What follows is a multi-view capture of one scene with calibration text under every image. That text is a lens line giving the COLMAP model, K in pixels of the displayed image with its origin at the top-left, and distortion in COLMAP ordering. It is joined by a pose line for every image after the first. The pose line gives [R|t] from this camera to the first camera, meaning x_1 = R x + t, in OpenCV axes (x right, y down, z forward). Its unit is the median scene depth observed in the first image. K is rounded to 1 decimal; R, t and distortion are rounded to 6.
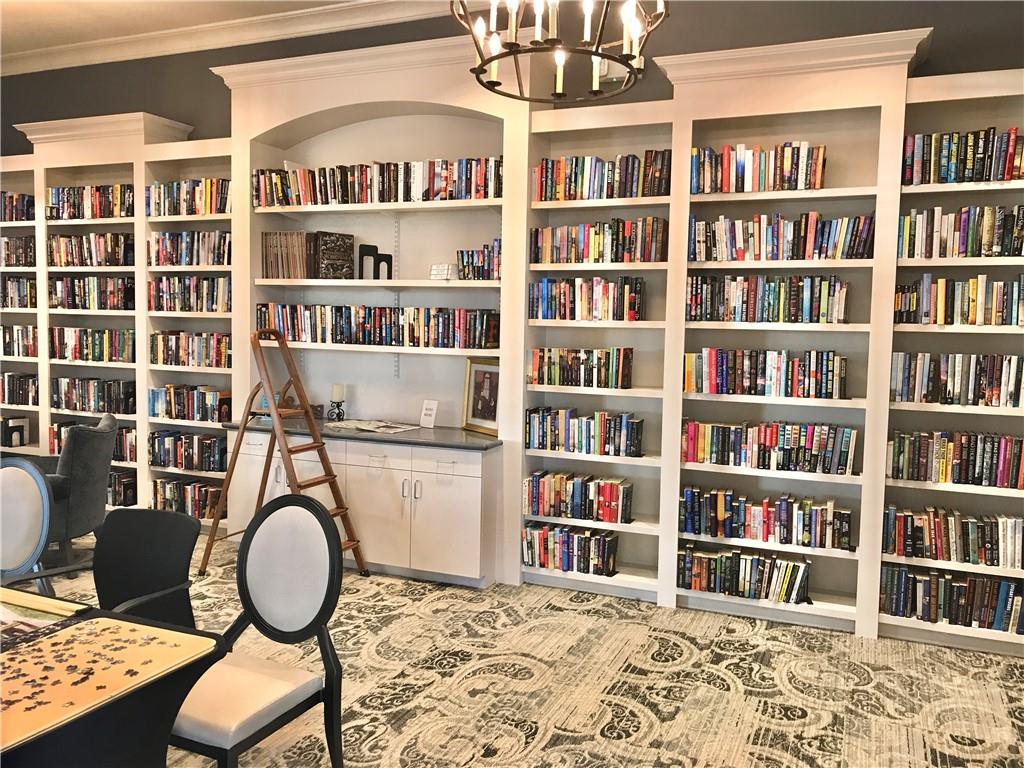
lens RADIAL K [[848.1, 0, 512.0], [0, 848.1, 384.0], [0, 0, 1]] dist [0.066293, -0.002431]
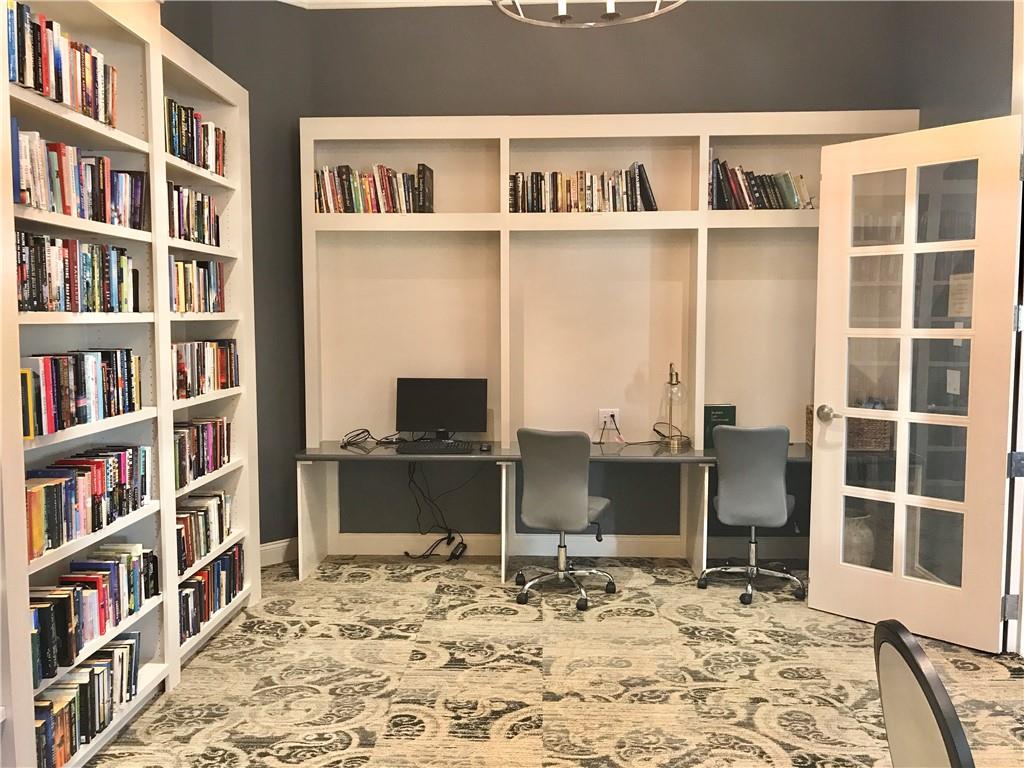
lens RADIAL K [[848.1, 0, 512.0], [0, 848.1, 384.0], [0, 0, 1]] dist [0.066293, -0.002431]
pose [[-0.353754, -0.095496, 0.930451, -0.450204], [0.058534, 0.990564, 0.123920, -0.081204], [-0.933505, 0.098300, -0.344827, 0.932498]]
